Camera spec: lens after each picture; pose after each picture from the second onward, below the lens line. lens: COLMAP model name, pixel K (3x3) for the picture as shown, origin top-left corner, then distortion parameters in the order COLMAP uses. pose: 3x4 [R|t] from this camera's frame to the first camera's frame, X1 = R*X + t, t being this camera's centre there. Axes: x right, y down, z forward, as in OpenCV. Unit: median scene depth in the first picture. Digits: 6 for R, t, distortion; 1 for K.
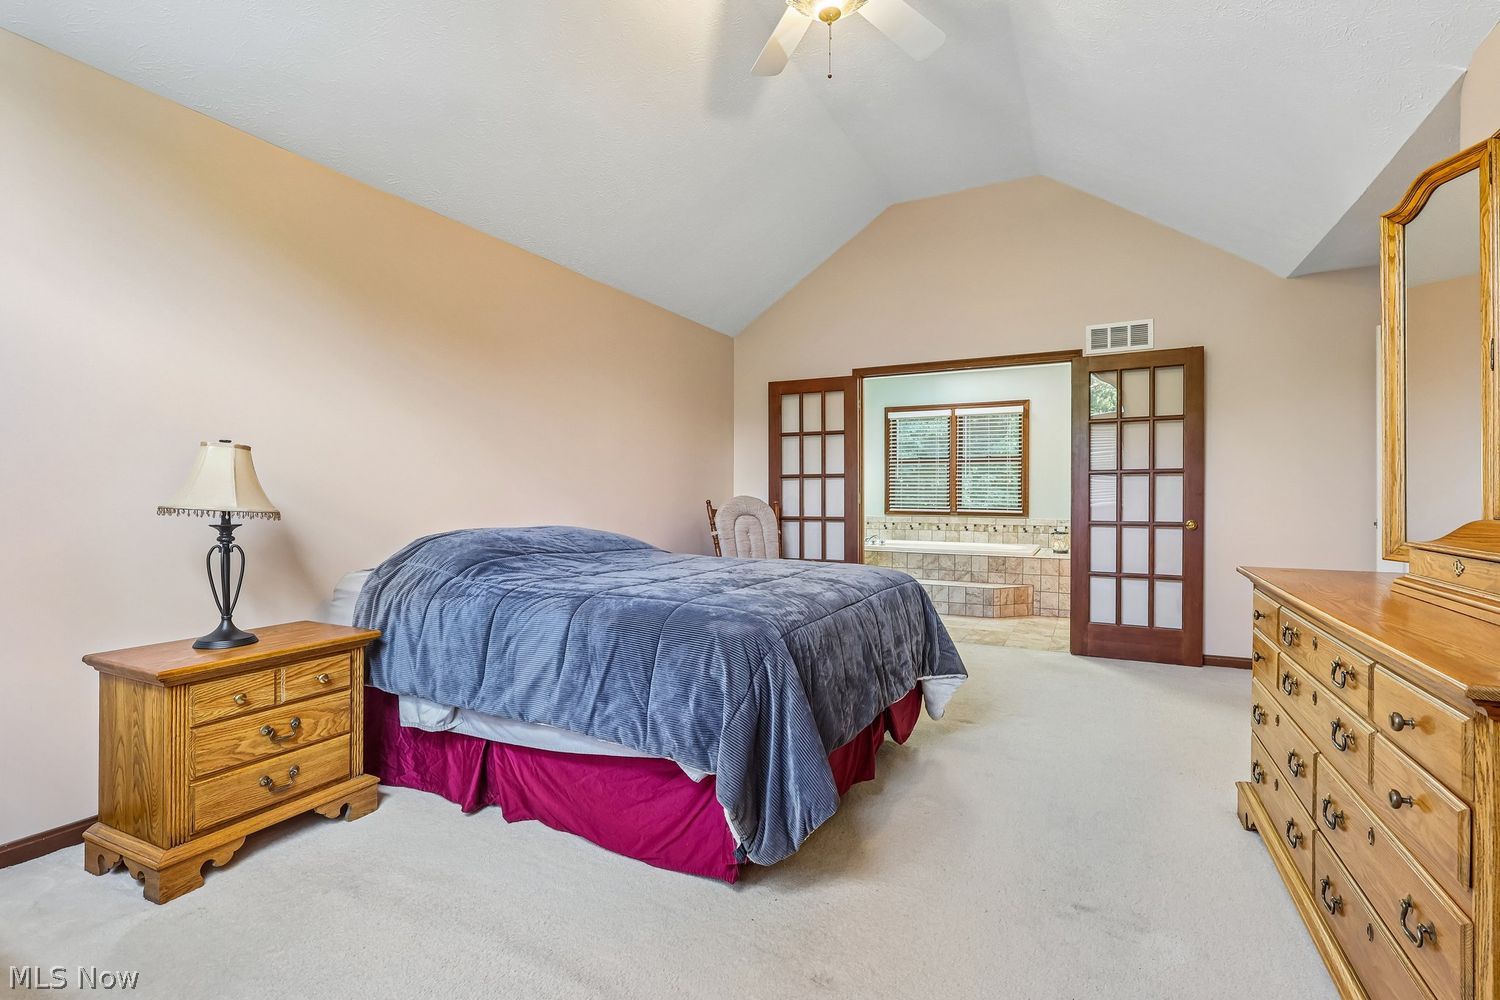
lens RADIAL K [[702.1, 0, 742.3], [0, 702.1, 492.8], [0, 0, 1]] dist [-0.013331, 0.000158]
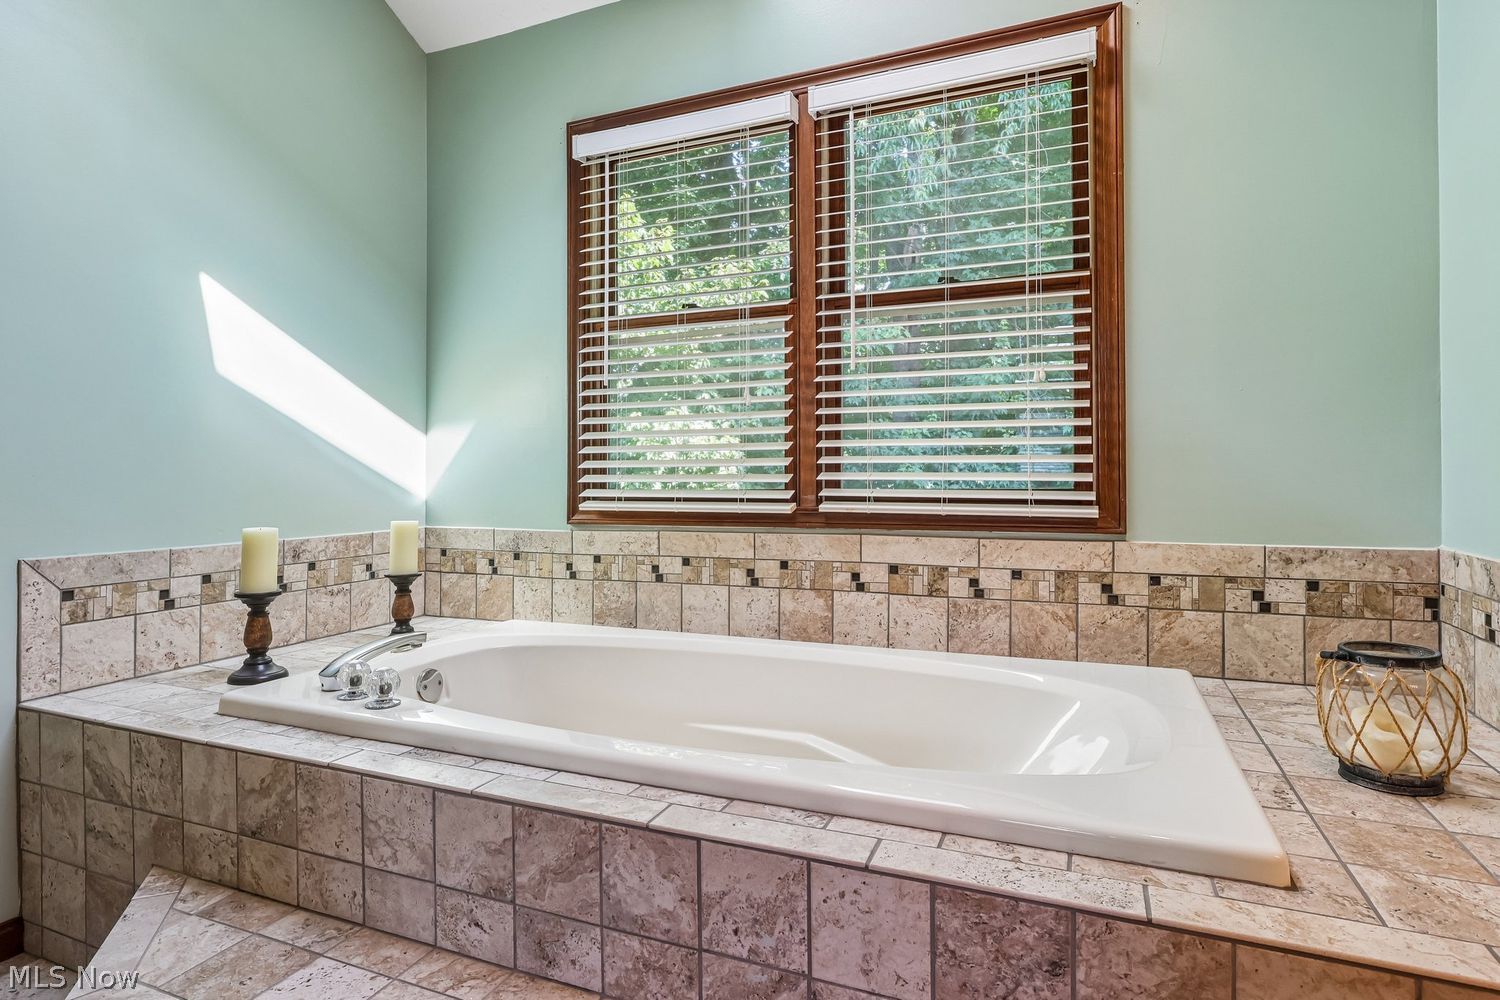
lens RADIAL K [[813.2, 0, 747.4], [0, 813.2, 470.7], [0, 0, 1]] dist [0.001444, -0.000261]
pose [[0.997193, -0.009802, 0.074227, 0.261760], [0.010325, 0.999924, -0.006670, 0.014455], [-0.074156, 0.007418, 0.997219, 0.726866]]
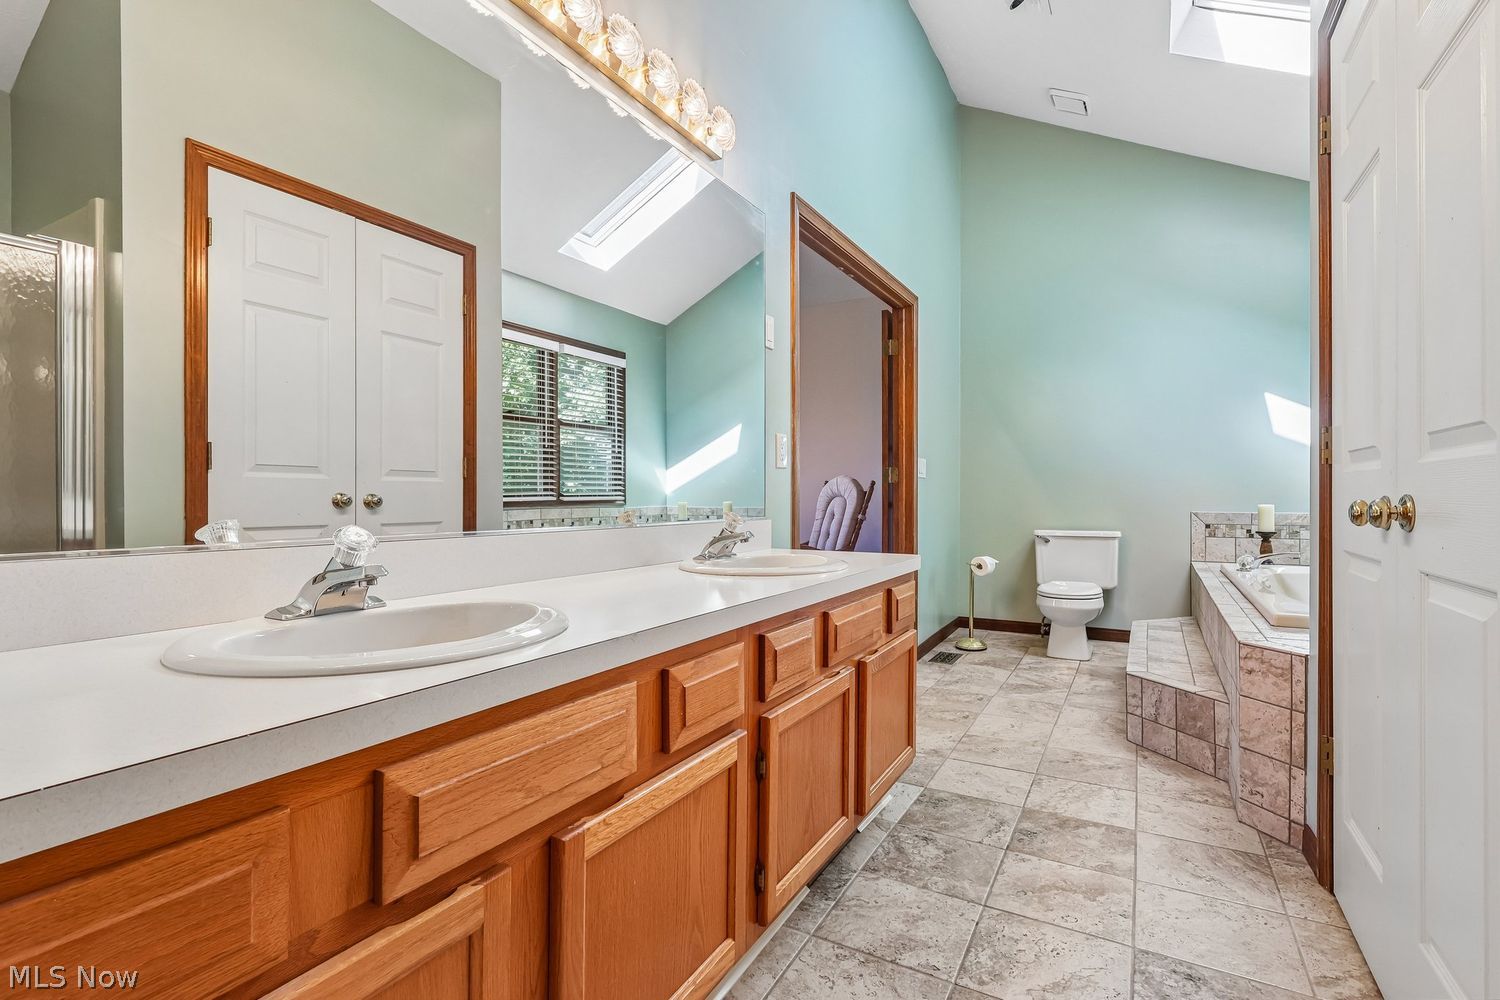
lens RADIAL K [[702.1, 0, 753.6], [0, 702.1, 493.7], [0, 0, 1]] dist [-0.013331, 0.000158]
pose [[-0.020367, 0.002651, -0.999789, 0.642975], [0.003682, 0.999990, 0.002577, 0.018805], [0.999786, -0.003629, -0.020377, 0.631309]]
